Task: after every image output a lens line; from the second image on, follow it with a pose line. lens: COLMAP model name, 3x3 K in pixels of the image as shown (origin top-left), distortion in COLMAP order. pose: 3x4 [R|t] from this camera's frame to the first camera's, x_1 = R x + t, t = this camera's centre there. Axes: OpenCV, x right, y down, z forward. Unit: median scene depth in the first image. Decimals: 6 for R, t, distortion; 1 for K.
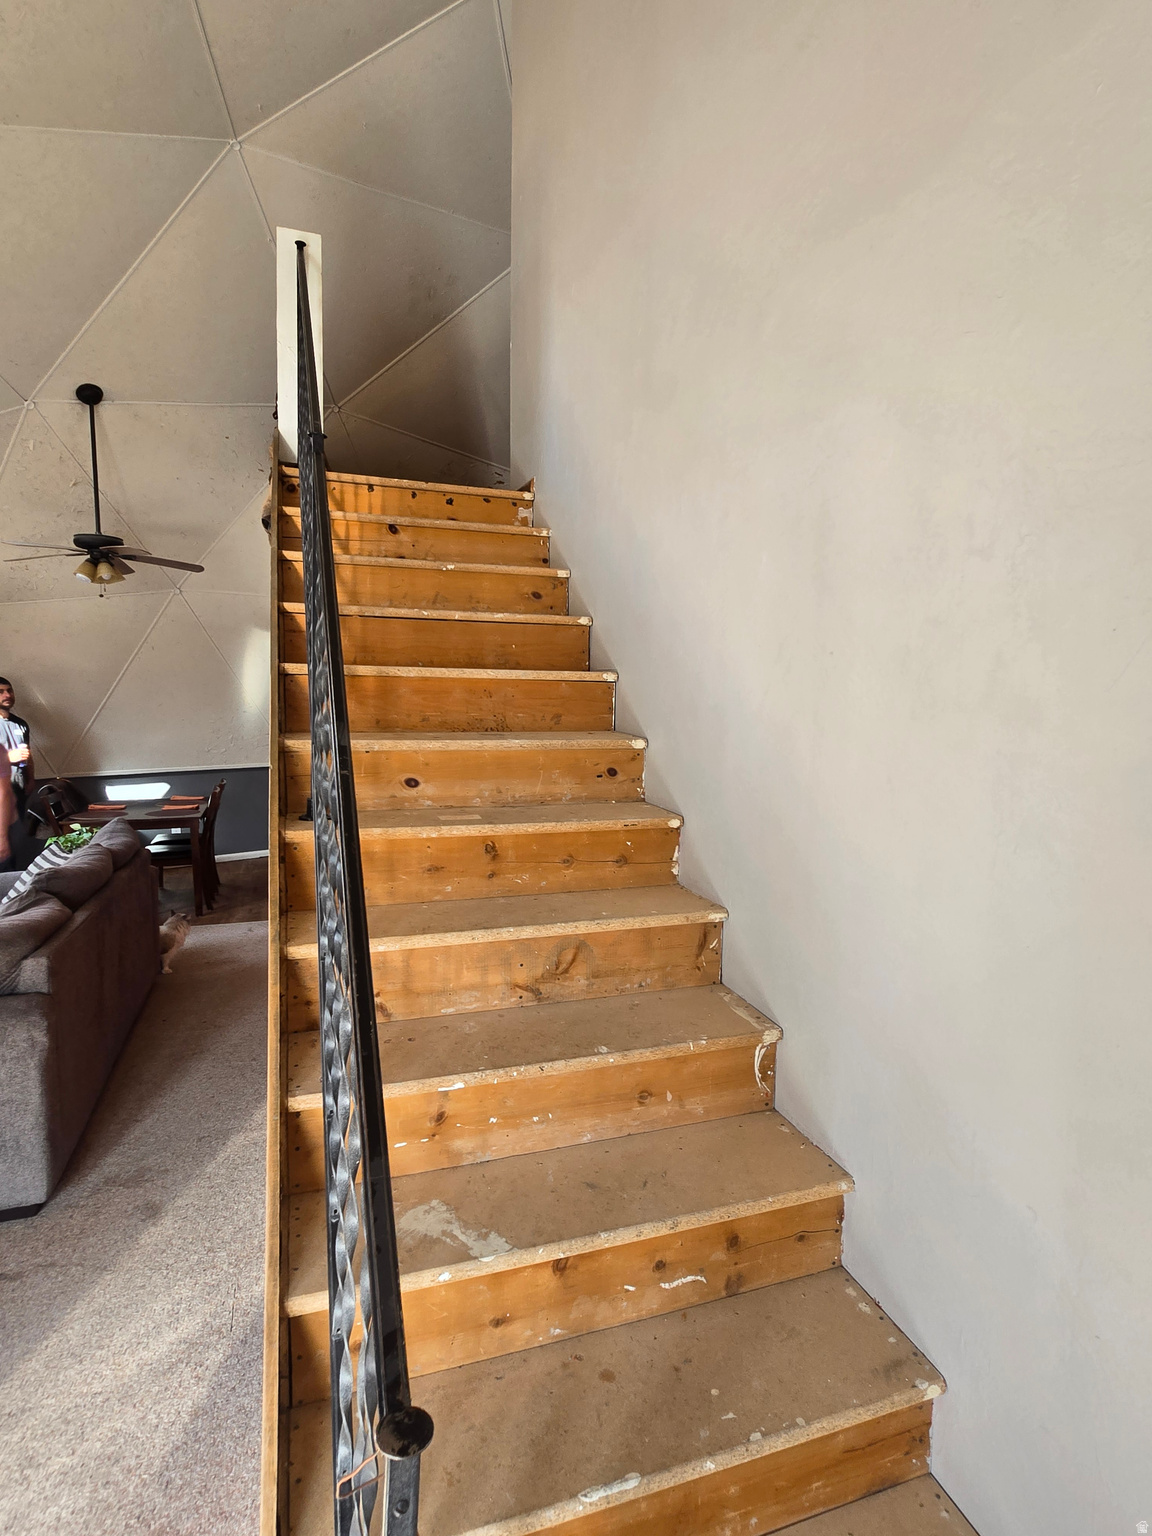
lens RADIAL K [[807.6, 0, 576.0], [0, 807.6, 768.0], [0, 0, 1]] dist [-0.004904, 0.005587]
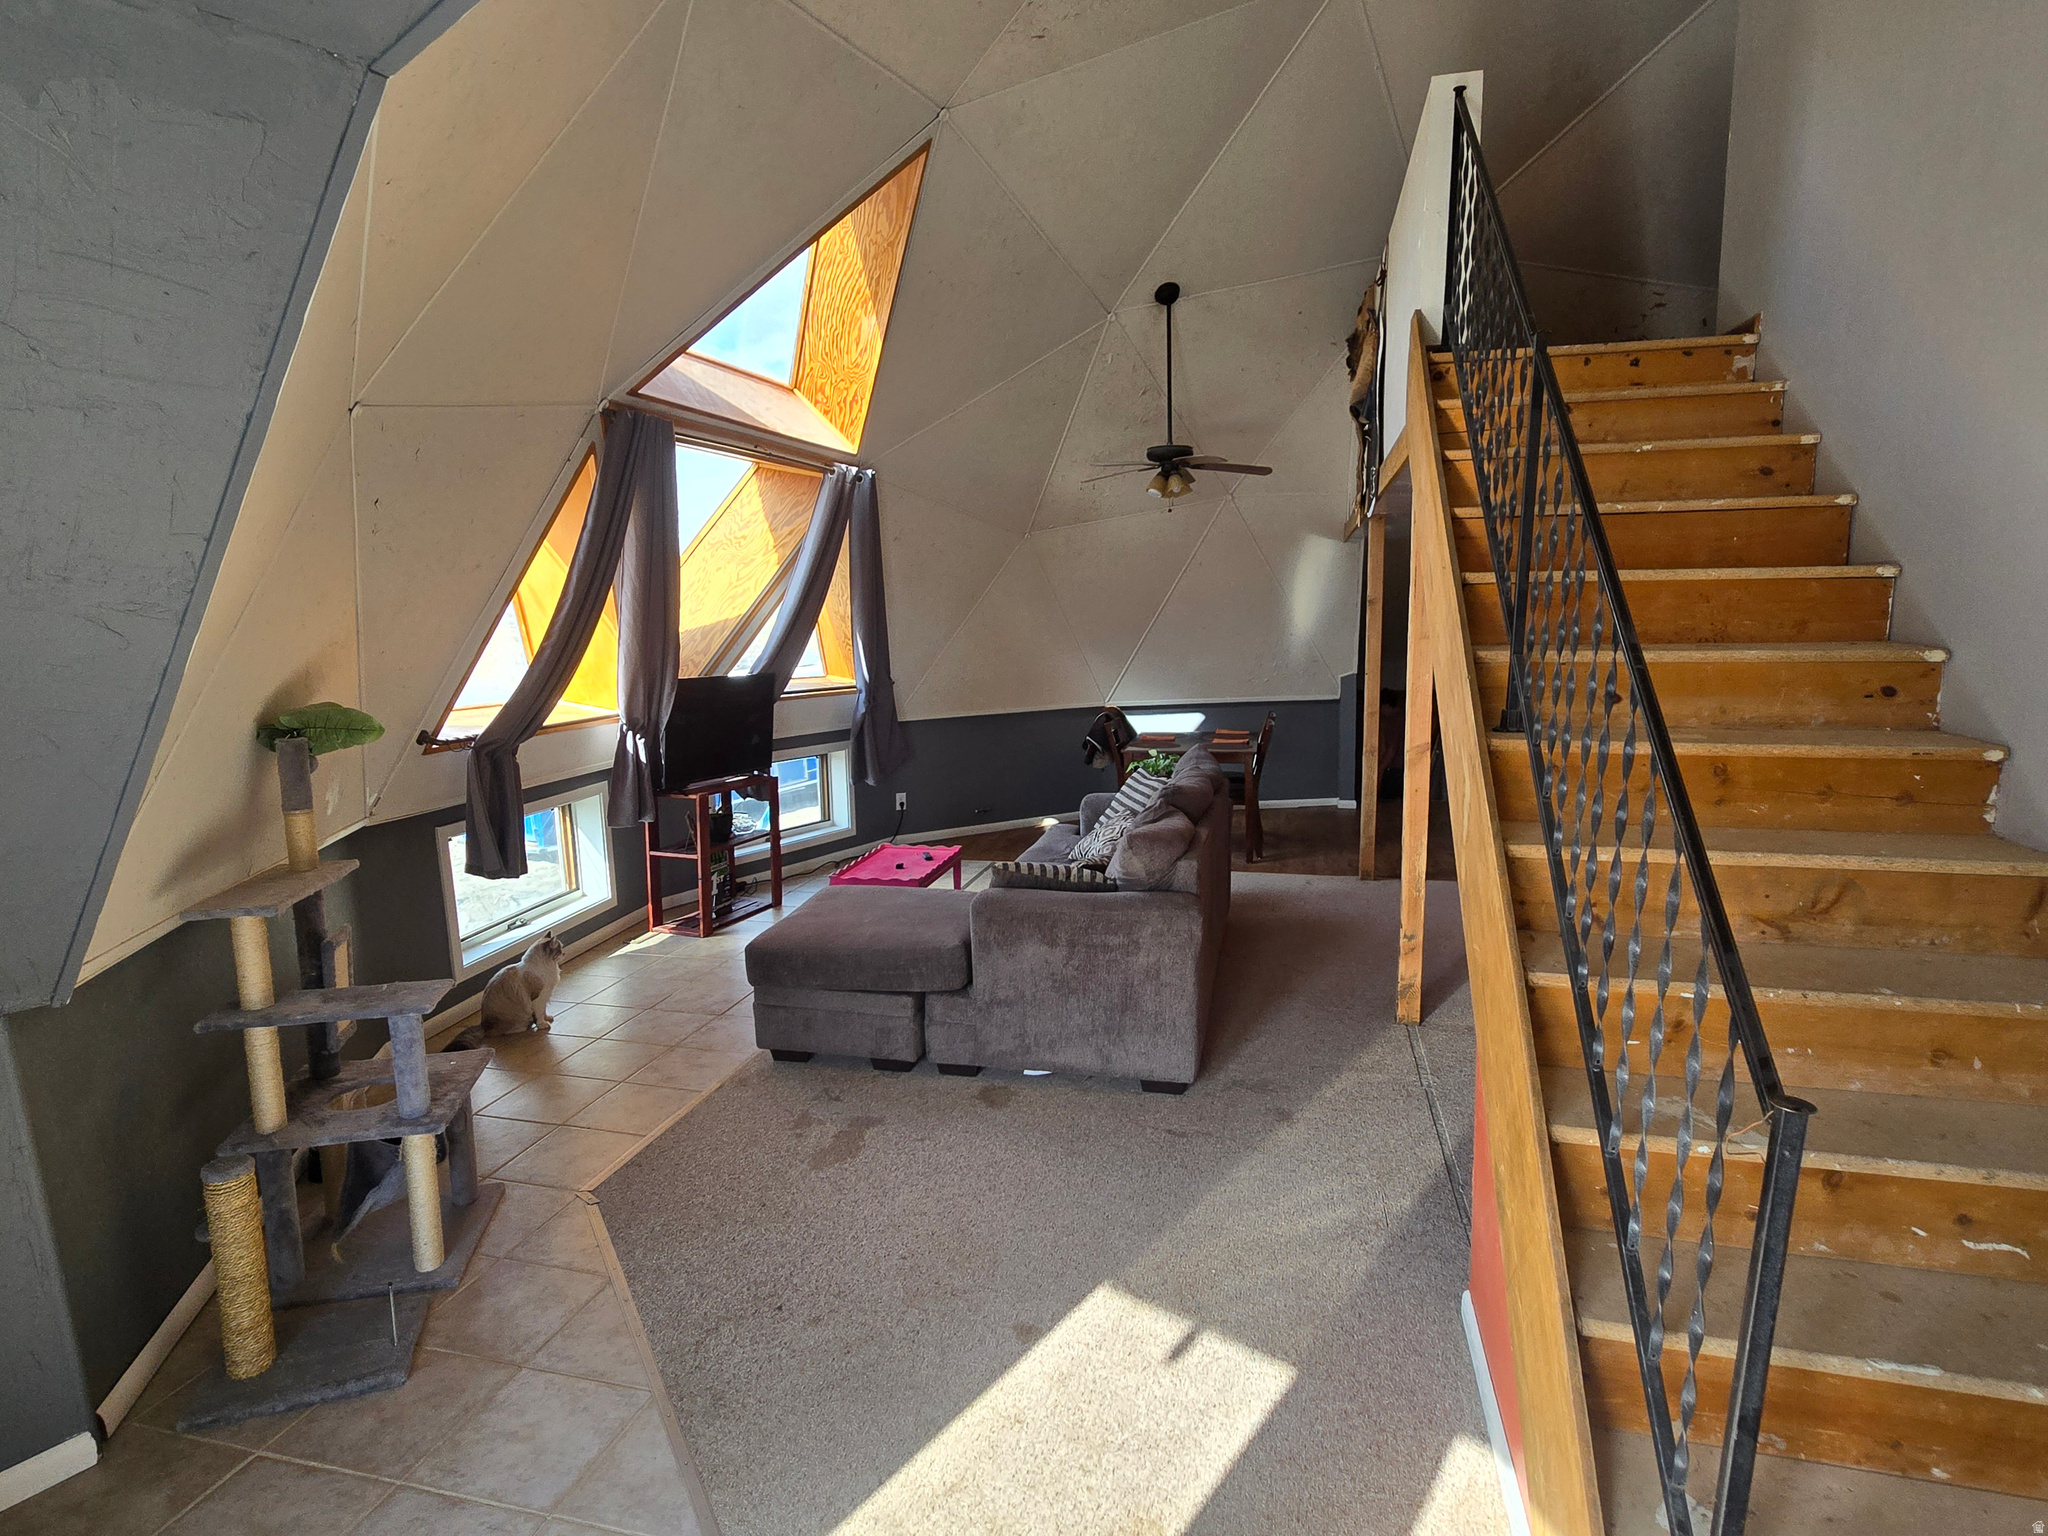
lens RADIAL K [[1076.8, 0, 1024.0], [0, 1076.8, 768.0], [0, 0, 1]] dist [-0.004904, 0.005587]
pose [[0.840807, 0.051330, -0.538897, -0.091741], [-0.024523, 0.998084, 0.056806, 0.038766], [0.540780, -0.034547, 0.840454, -0.333235]]
